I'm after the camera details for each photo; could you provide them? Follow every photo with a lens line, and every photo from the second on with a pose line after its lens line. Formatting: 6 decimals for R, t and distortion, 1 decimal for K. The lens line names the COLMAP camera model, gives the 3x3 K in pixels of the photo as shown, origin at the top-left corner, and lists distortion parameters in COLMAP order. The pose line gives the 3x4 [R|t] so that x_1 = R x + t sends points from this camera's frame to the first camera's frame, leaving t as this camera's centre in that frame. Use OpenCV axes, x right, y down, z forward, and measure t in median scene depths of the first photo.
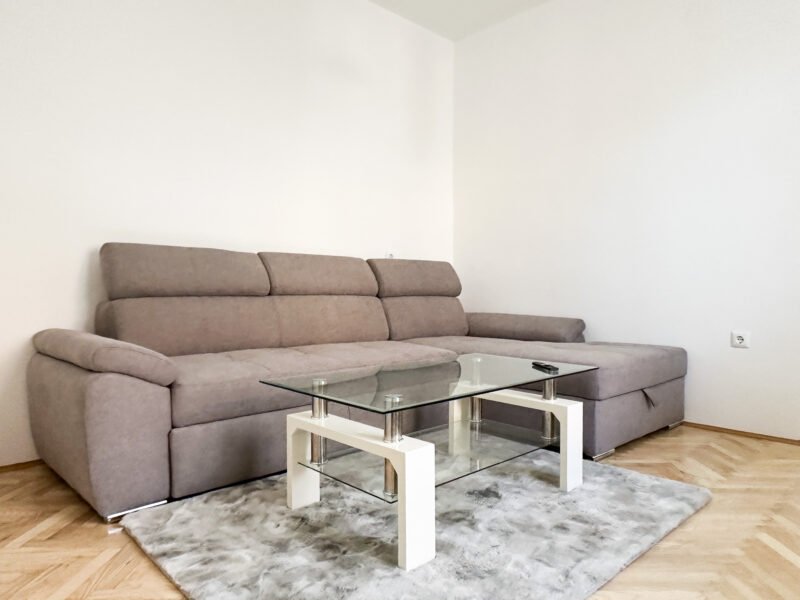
lens RADIAL K [[538.8, 0, 400.0], [0, 538.8, 300.0], [0, 0, 1]] dist [-0.004771, 0.007450]
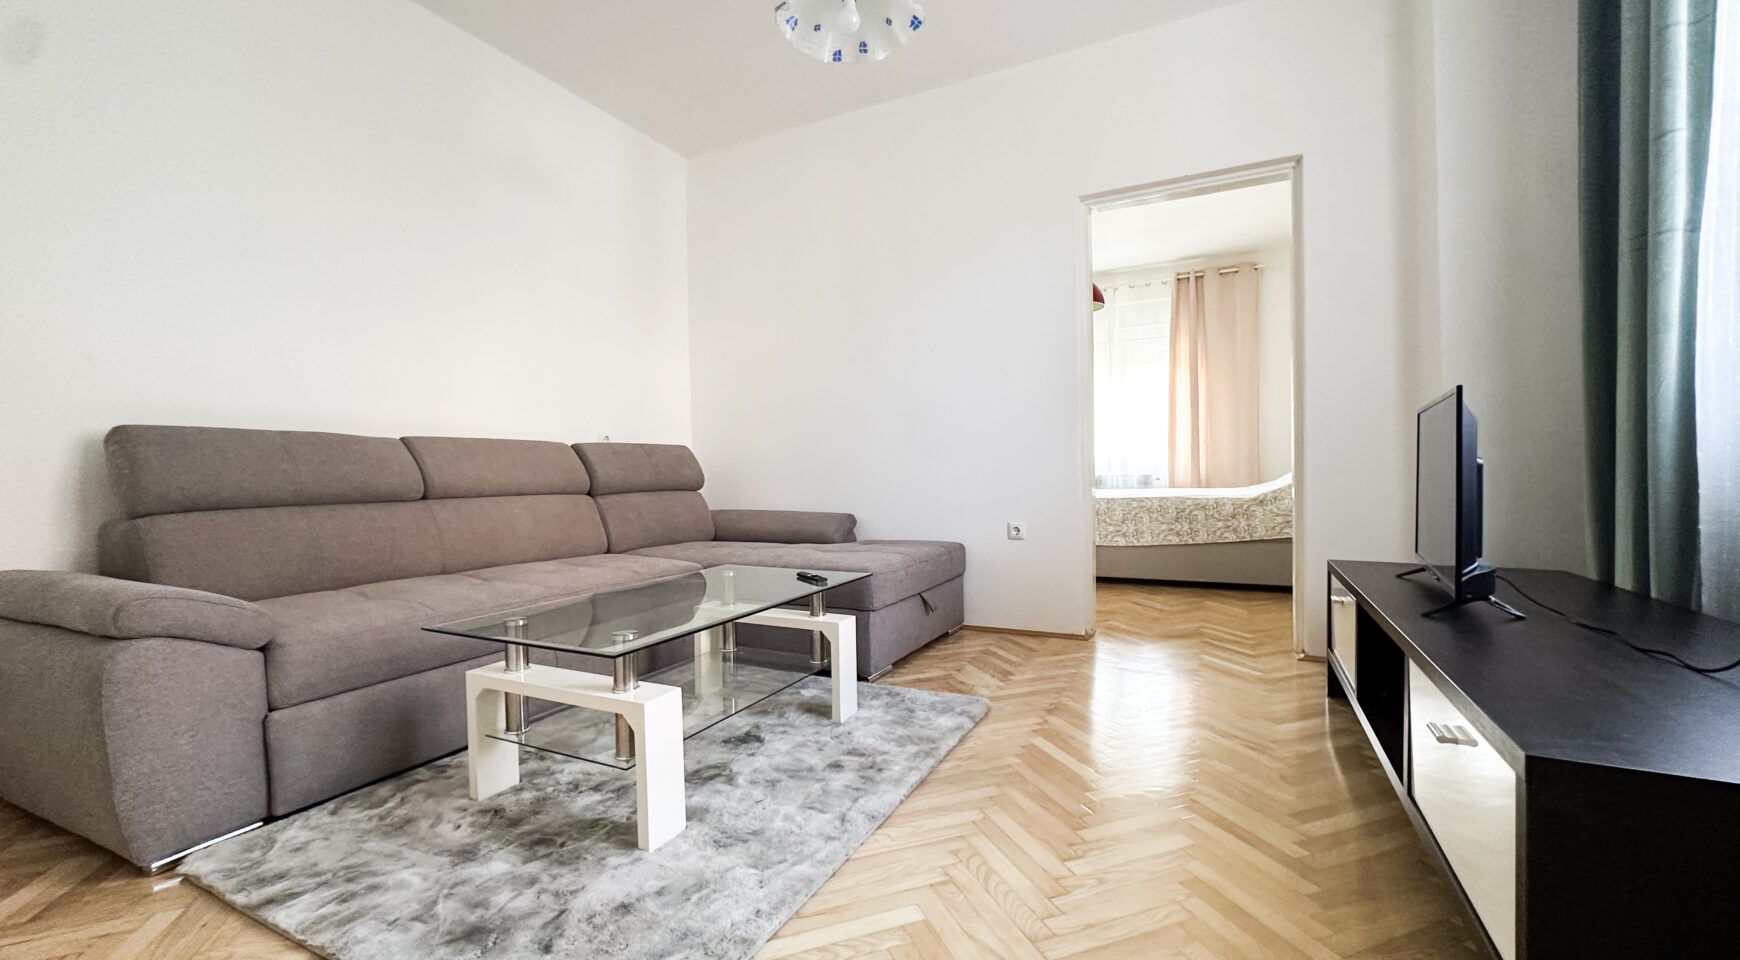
lens RADIAL K [[726.6, 0, 870.0], [0, 726.6, 480.0], [0, 0, 1]] dist [-0.000123, 0.000457]
pose [[0.938937, -0.026644, 0.343055, -0.029008], [0.024484, 0.999644, 0.010624, -0.037538], [-0.343216, -0.001576, 0.939255, -0.091061]]
